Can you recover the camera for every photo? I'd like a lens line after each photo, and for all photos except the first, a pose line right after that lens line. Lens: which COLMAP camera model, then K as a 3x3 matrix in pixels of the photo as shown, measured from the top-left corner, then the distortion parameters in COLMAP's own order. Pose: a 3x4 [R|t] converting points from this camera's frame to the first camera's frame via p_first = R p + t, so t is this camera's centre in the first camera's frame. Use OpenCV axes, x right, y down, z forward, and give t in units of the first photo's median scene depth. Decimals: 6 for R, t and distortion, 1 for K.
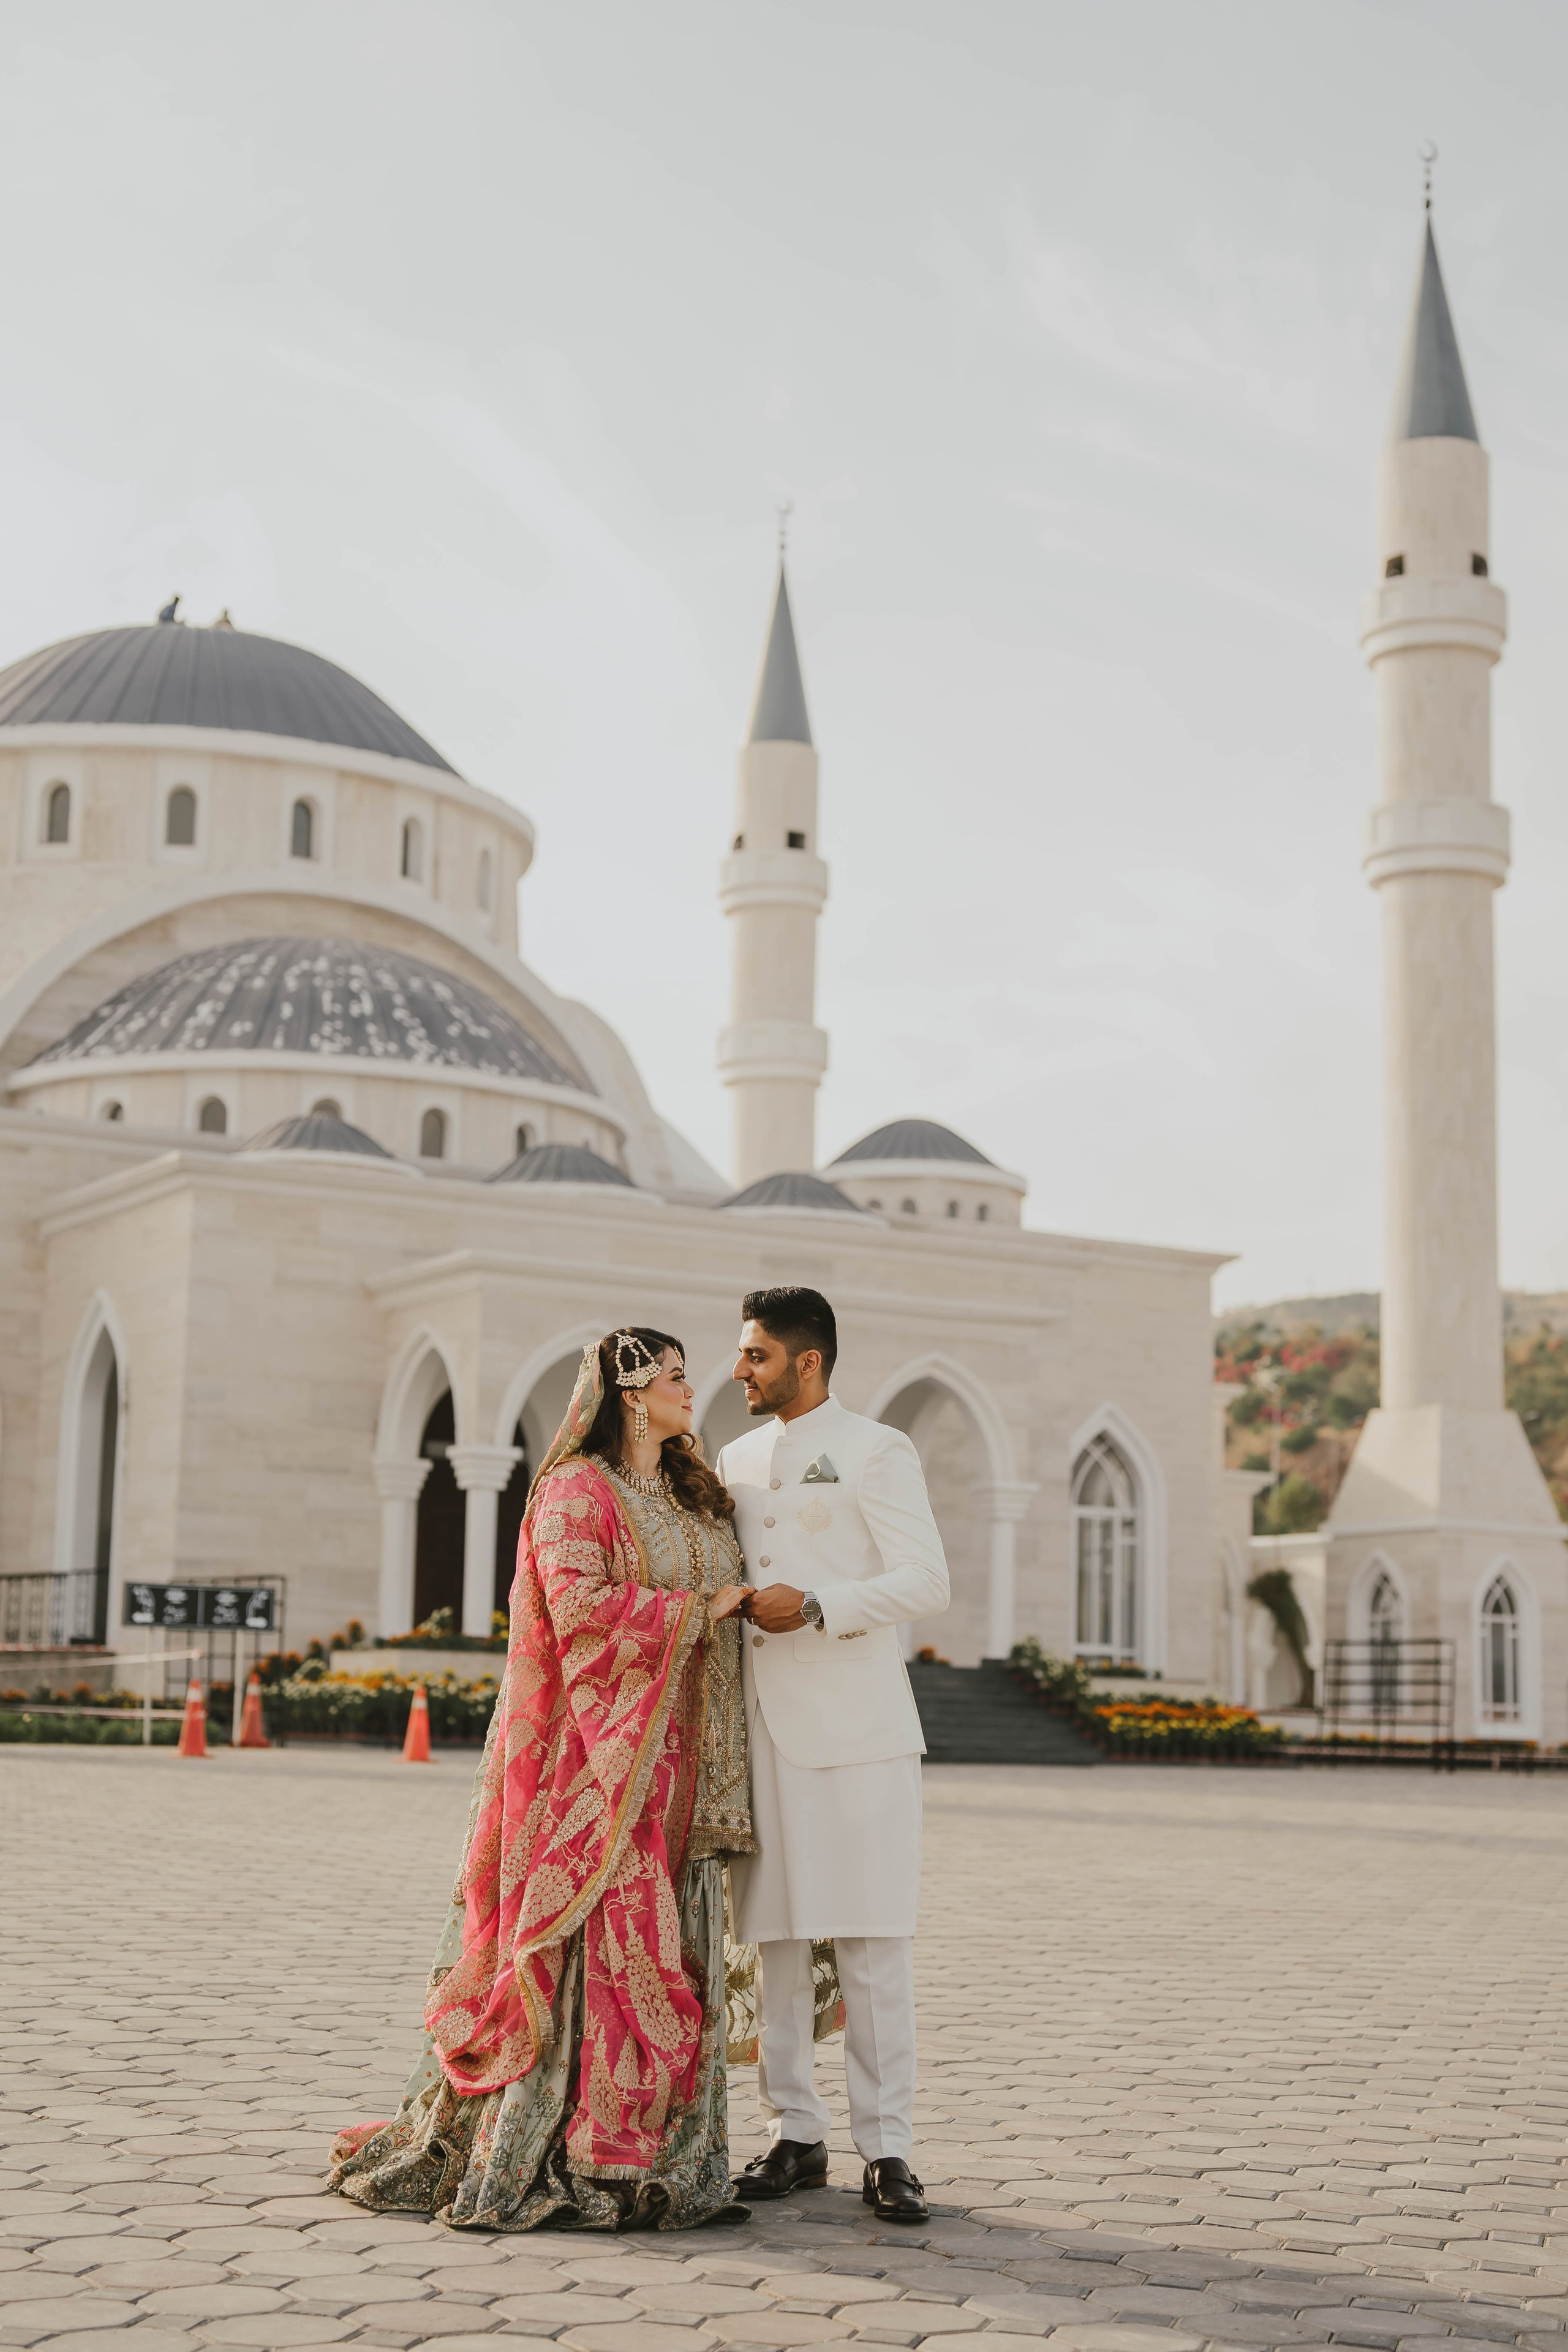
lens RADIAL K [[3224.8, 0, 725.0], [0, 3224.8, 1176.4], [0, 0, 1]] dist [-0.108359, 0.709910]
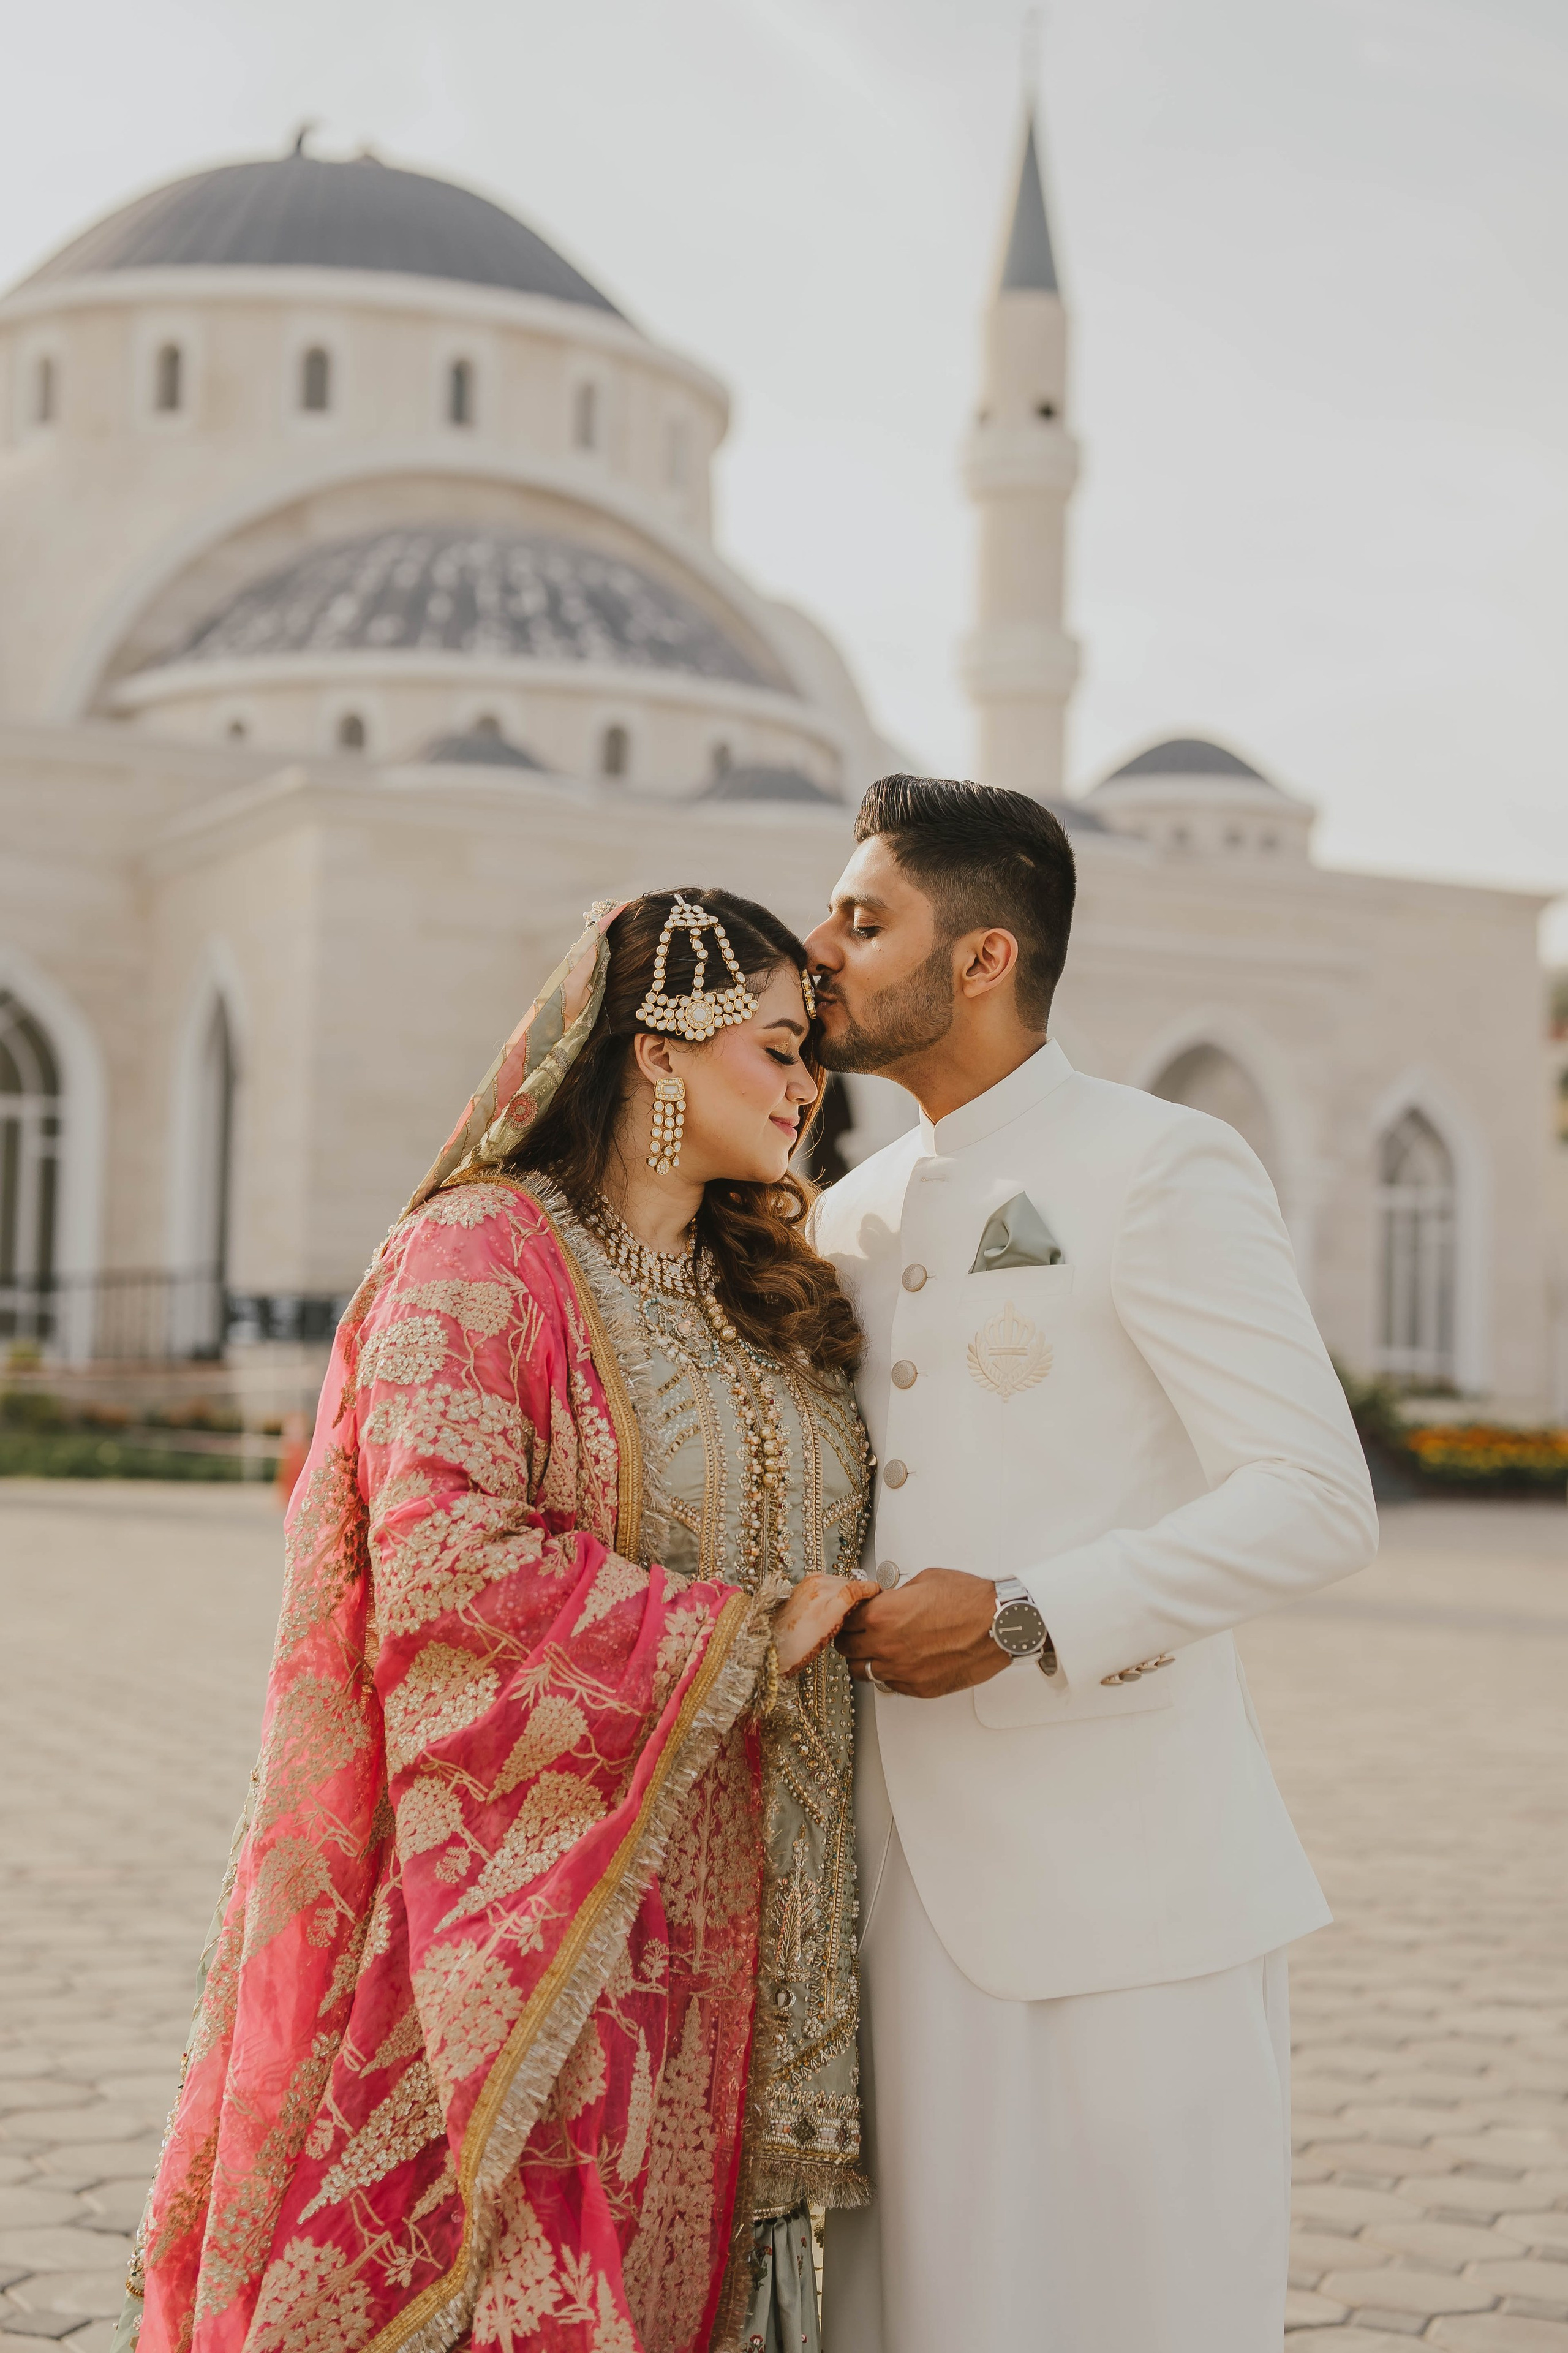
lens RADIAL K [[3278.6, 0, 784.0], [0, 3278.6, 1176.5], [0, 0, 1]] dist [-0.082151, -0.022705]
pose [[0.998186, -0.001620, -0.060178, 0.005044], [0.007753, 0.994773, 0.101812, 0.010304], [0.059699, -0.102094, 0.992982, 0.141853]]
